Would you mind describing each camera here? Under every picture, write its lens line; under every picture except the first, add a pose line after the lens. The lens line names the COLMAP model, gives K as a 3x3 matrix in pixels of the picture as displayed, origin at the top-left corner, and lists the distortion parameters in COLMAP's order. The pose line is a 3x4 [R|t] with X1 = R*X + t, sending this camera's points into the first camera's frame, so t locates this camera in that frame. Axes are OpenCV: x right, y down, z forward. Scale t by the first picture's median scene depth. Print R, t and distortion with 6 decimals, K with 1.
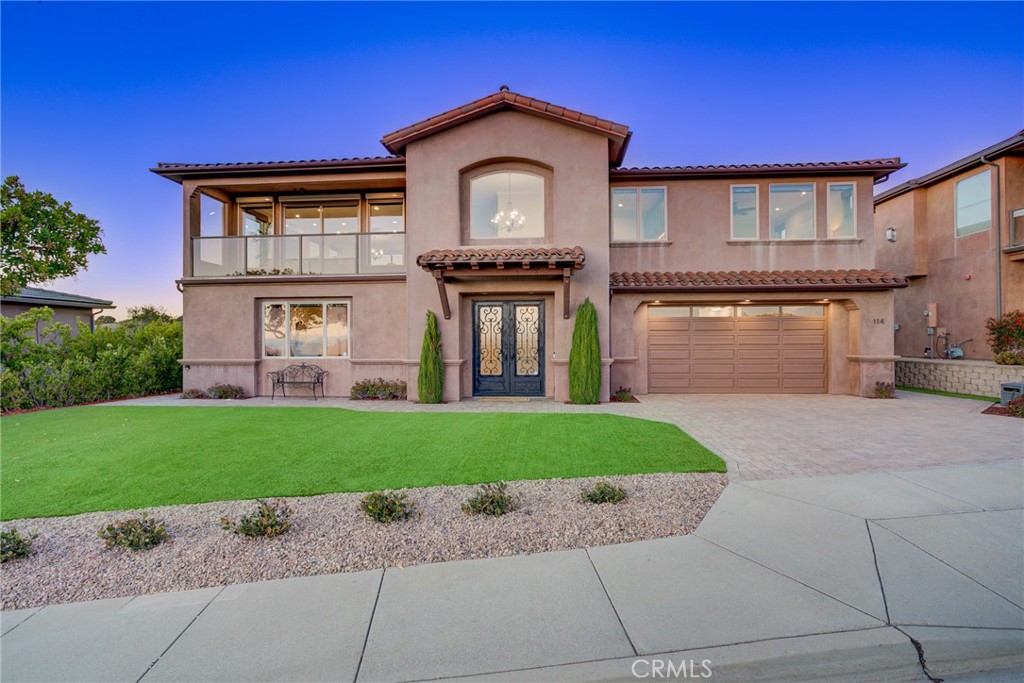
lens RADIAL K [[507.5, 0, 493.9], [0, 507.5, 339.9], [0, 0, 1]] dist [-0.016340, 0.002840]
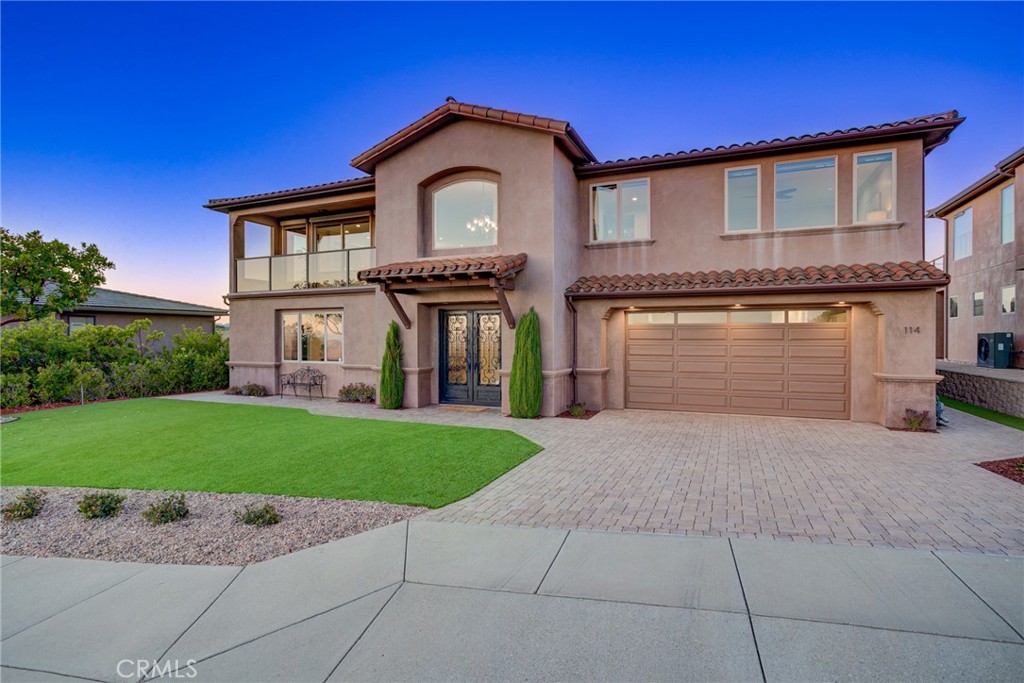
lens RADIAL K [[507.5, 0, 481.3], [0, 507.5, 340.6], [0, 0, 1]] dist [-0.016340, 0.002840]
pose [[0.946095, 0.004577, -0.323857, 0.367478], [-0.001240, 0.999944, 0.010510, -0.026586], [0.323887, -0.009542, 0.946048, 0.059544]]
